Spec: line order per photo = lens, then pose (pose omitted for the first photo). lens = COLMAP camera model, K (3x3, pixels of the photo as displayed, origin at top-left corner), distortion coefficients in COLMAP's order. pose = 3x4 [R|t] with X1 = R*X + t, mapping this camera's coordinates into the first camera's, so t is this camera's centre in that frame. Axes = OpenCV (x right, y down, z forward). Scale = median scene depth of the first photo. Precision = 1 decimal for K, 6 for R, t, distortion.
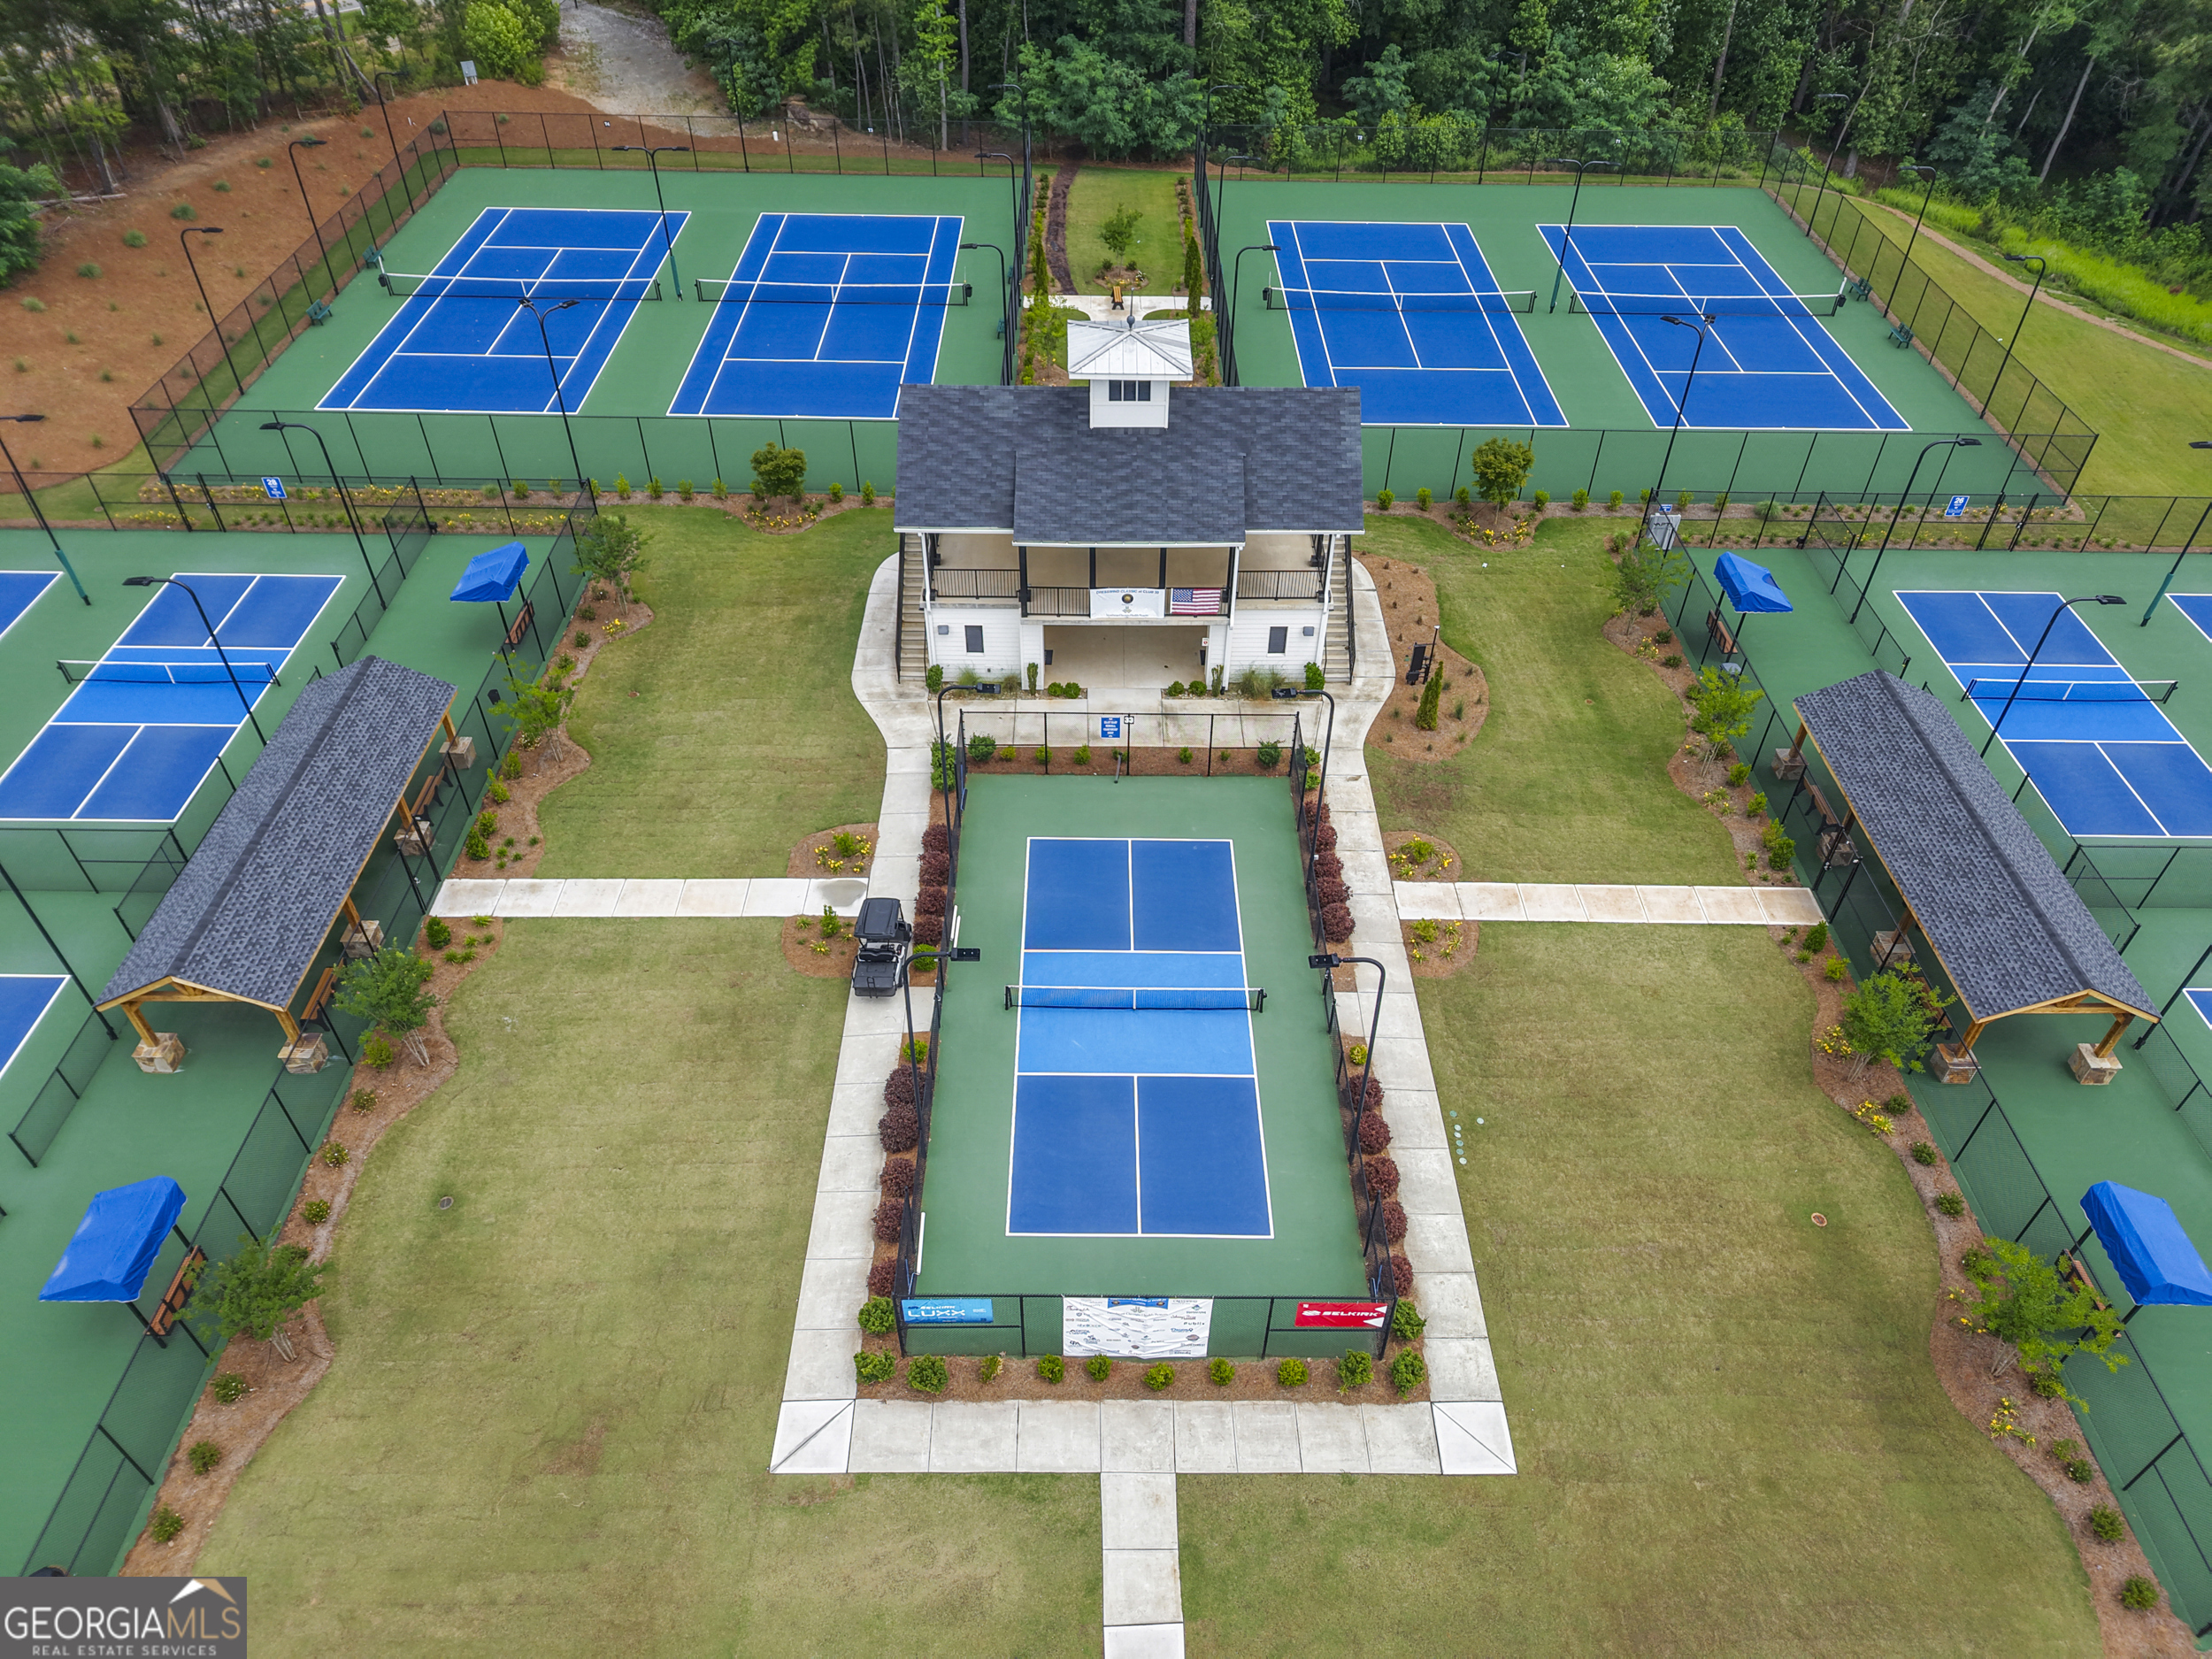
lens RADIAL K [[1480.3, 0, 1106.0], [0, 1480.3, 829.5], [0, 0, 1]] dist [0.009775, -0.010913]
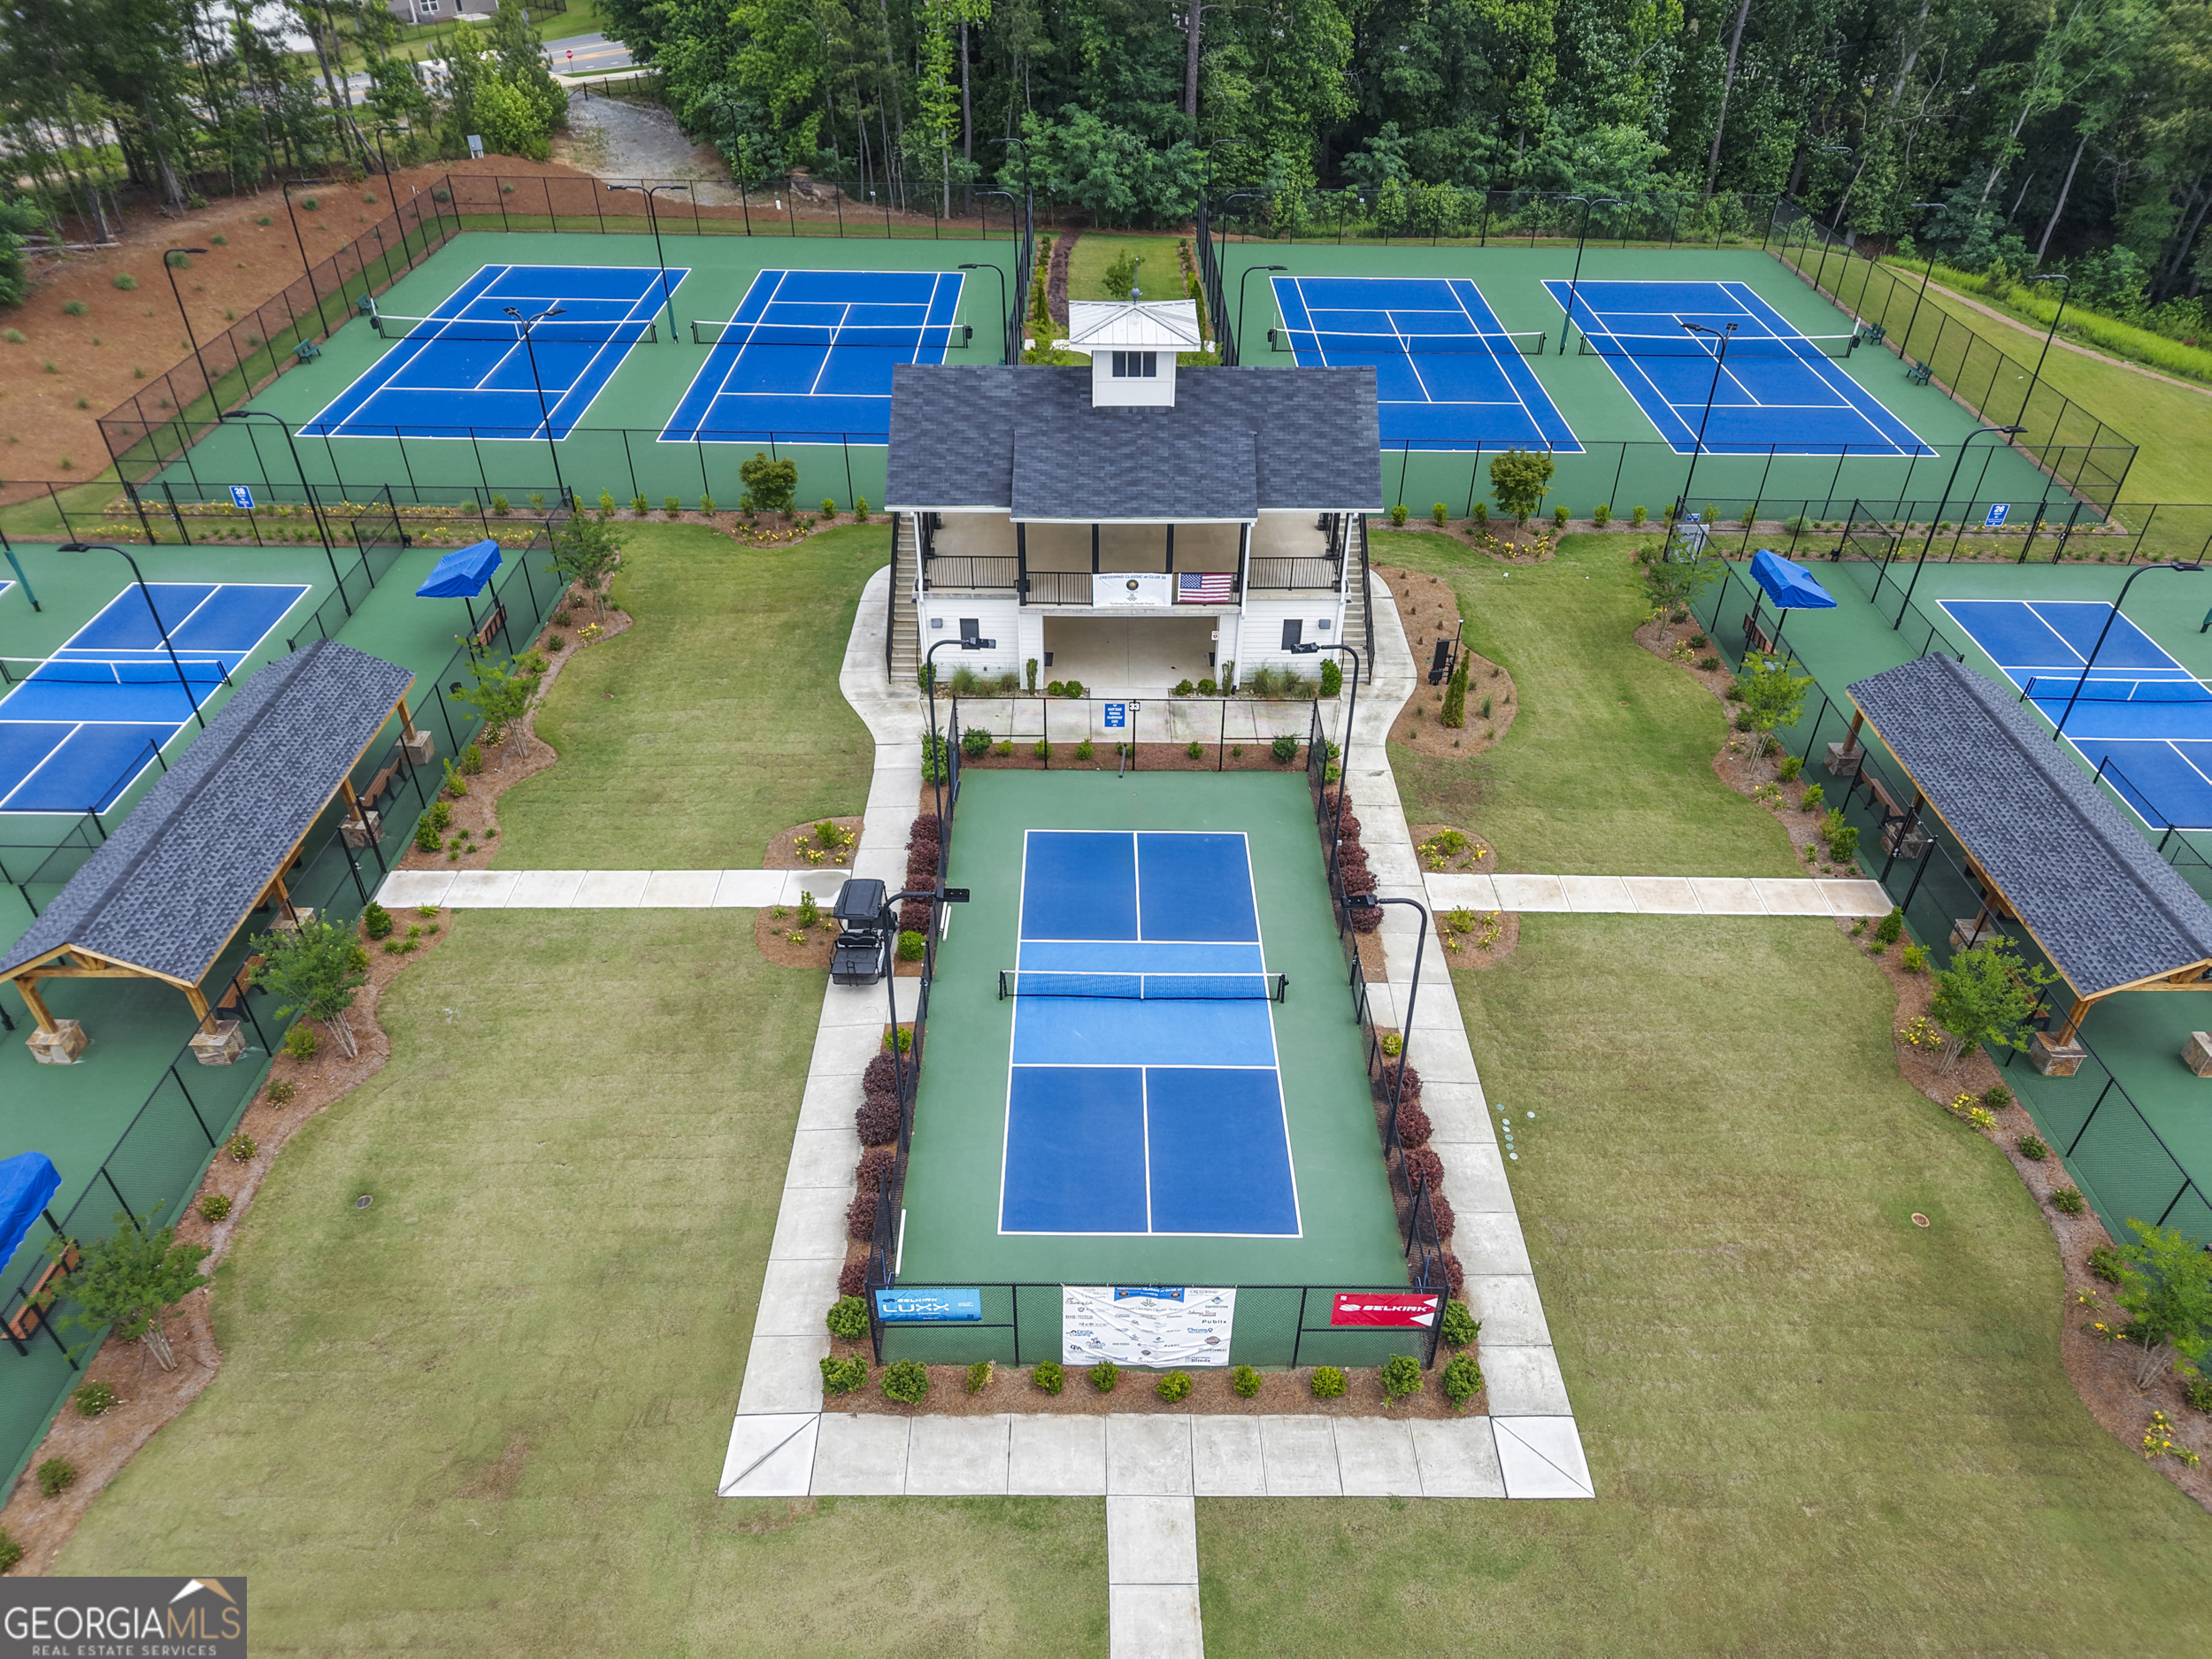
lens RADIAL K [[1480.3, 0, 1106.0], [0, 1480.3, 829.5], [0, 0, 1]] dist [0.009775, -0.010913]
pose [[0.999997, -0.001921, -0.001501, -0.001231], [0.001782, 0.996160, -0.087538, 0.085290], [0.001663, 0.087535, 0.996160, 0.079202]]
